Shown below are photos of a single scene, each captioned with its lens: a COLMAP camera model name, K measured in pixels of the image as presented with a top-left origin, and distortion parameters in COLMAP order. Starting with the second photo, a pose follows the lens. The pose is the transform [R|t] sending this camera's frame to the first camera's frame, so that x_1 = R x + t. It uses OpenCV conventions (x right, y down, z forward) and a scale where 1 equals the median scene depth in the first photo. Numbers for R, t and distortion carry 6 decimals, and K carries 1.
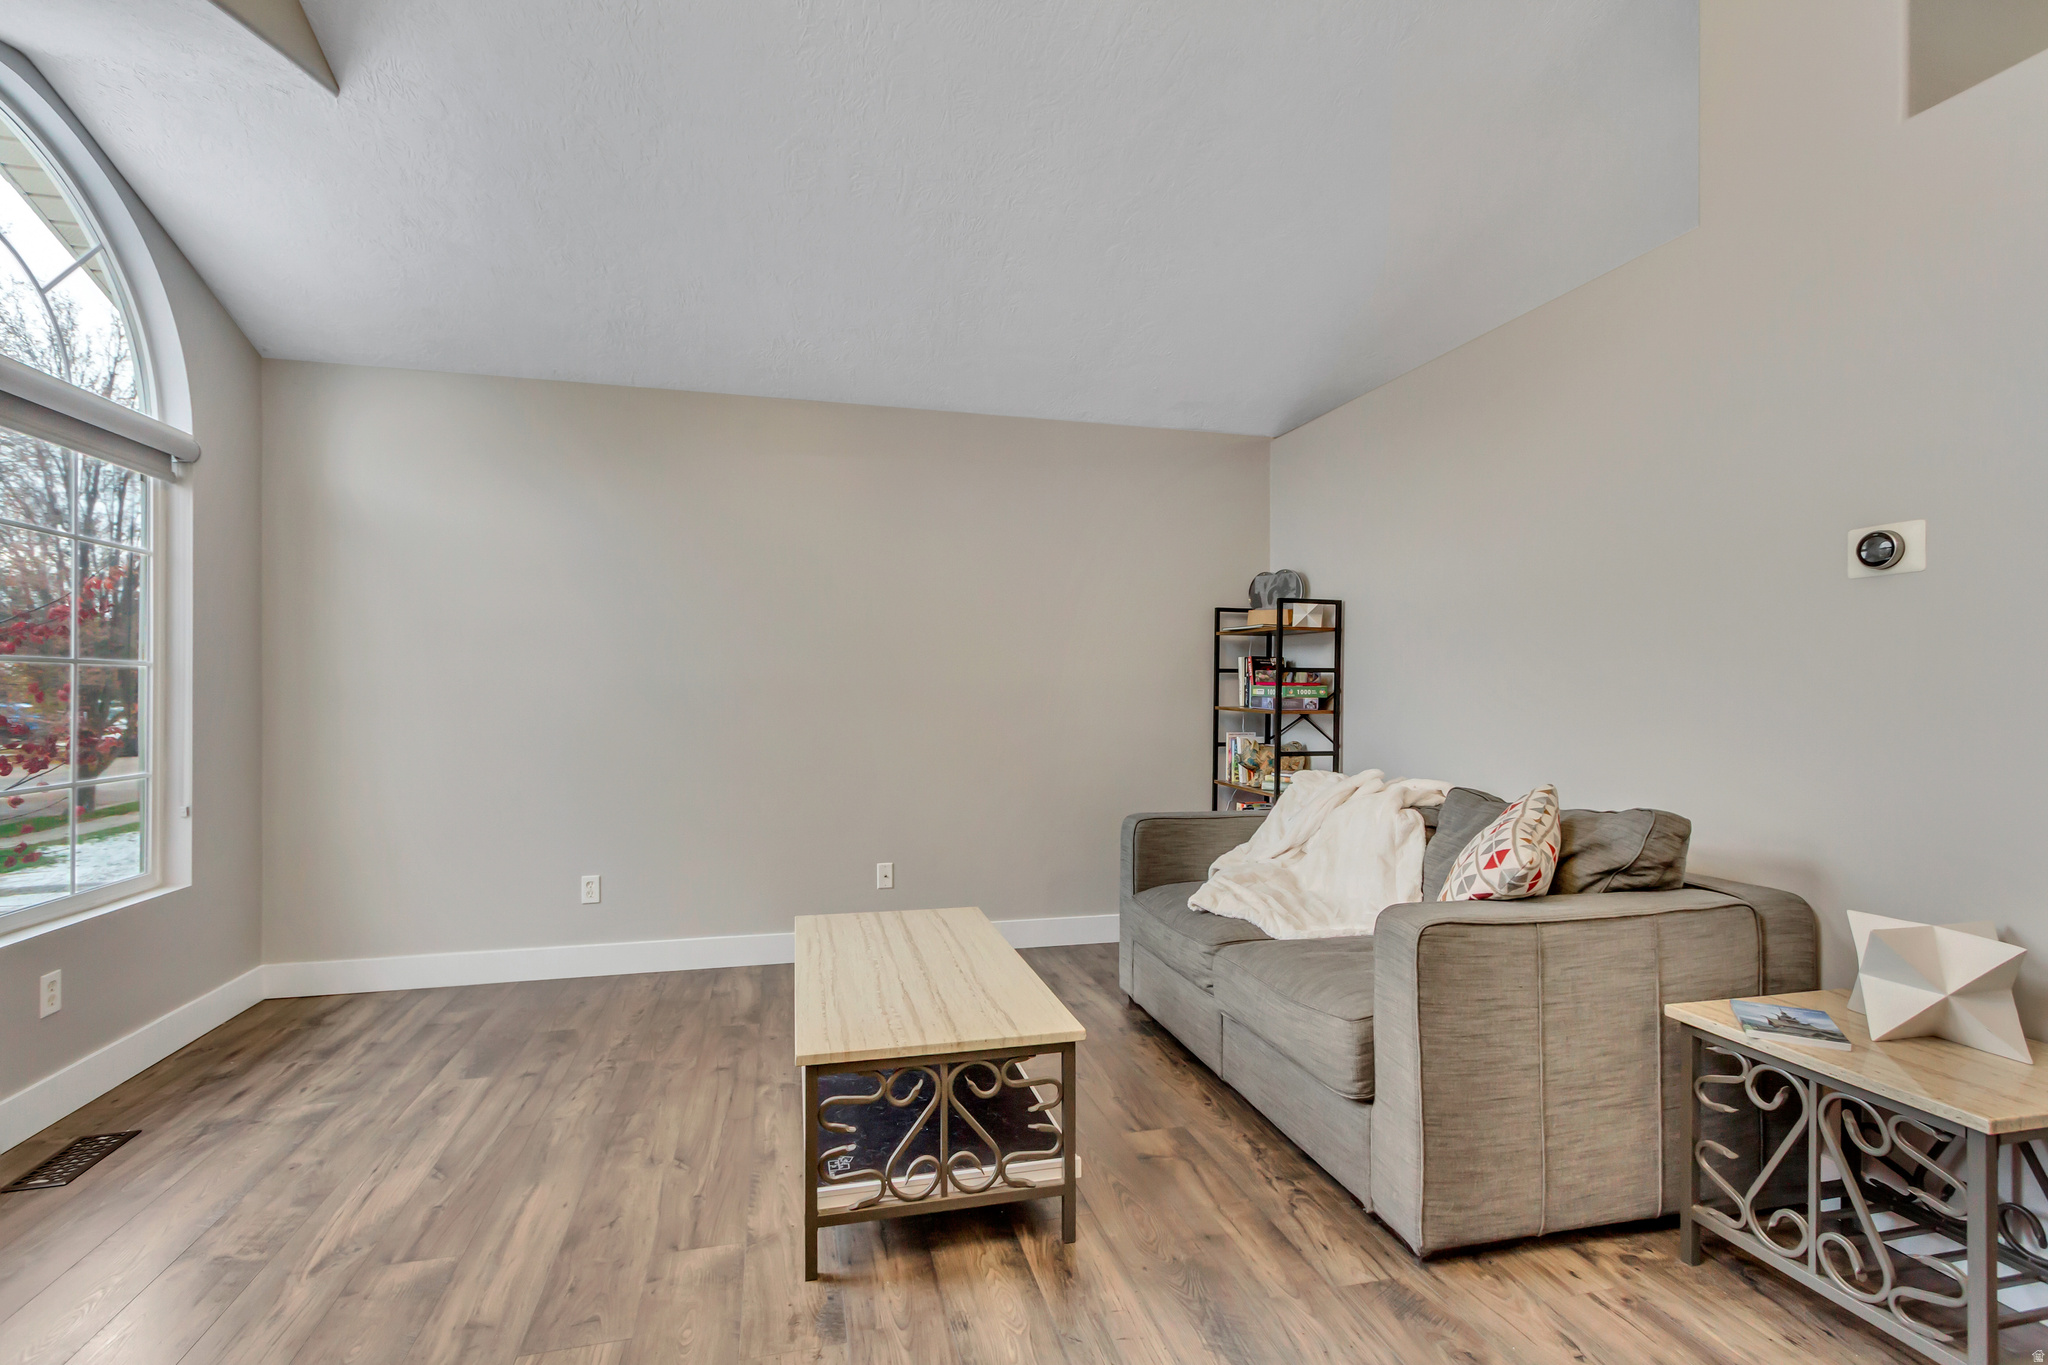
lens RADIAL K [[942.7, 0, 1043.0], [0, 942.7, 687.9], [0, 0, 1]] dist [0.005691, -0.000677]
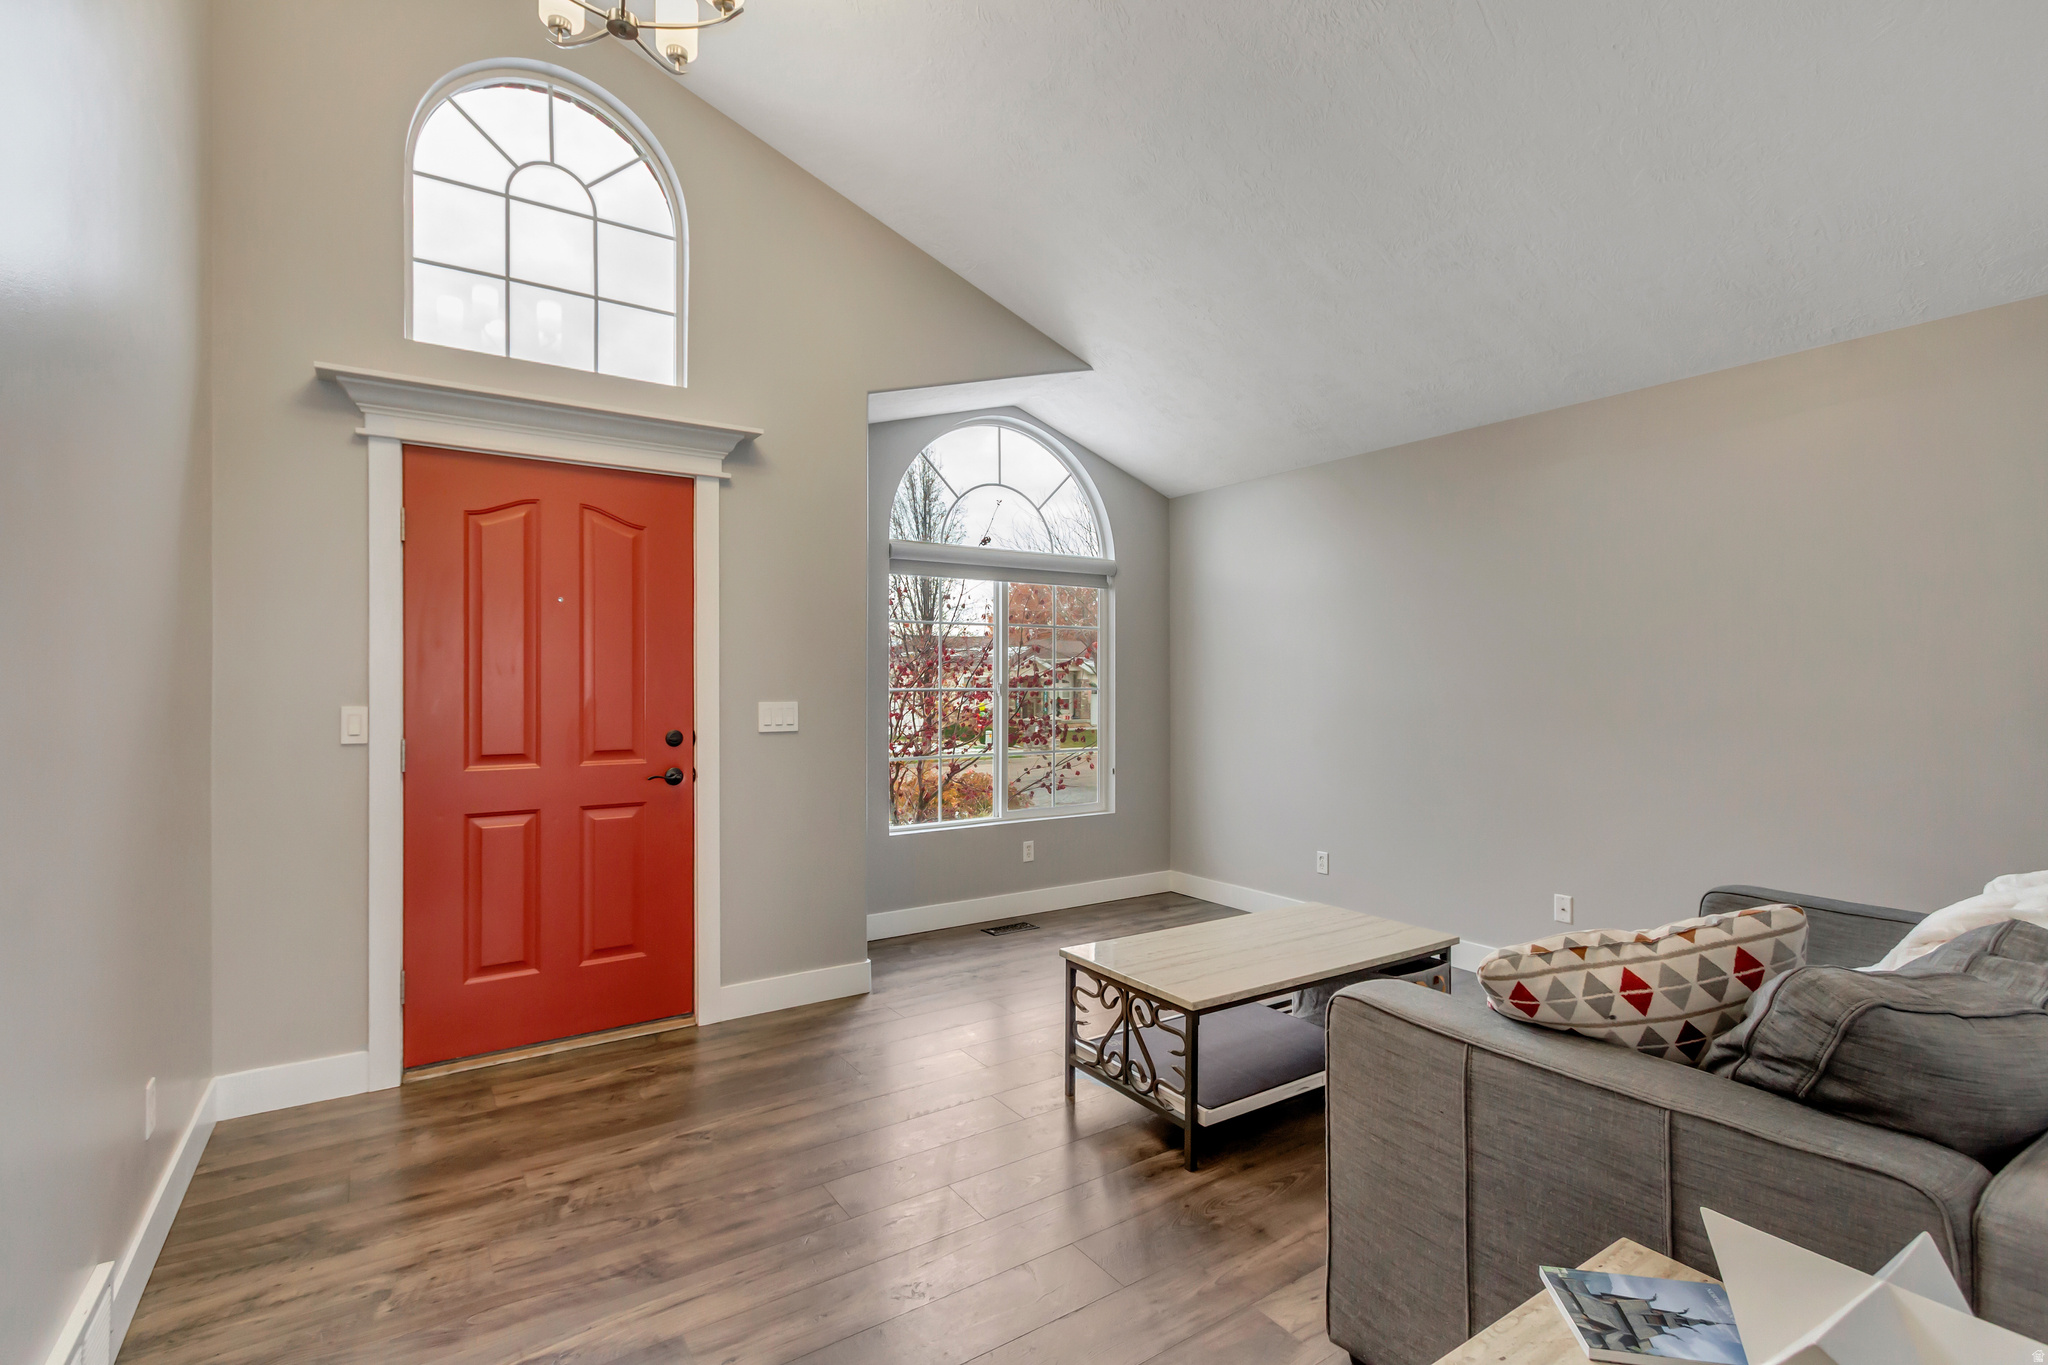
lens RADIAL K [[942.7, 0, 1032.5], [0, 942.7, 689.3], [0, 0, 1]] dist [0.005691, -0.000677]
pose [[0.337532, -0.000447, -0.941314, 0.875412], [0.001115, 0.999999, -0.000075, -0.030524], [0.941313, -0.001024, 0.337532, 0.308127]]
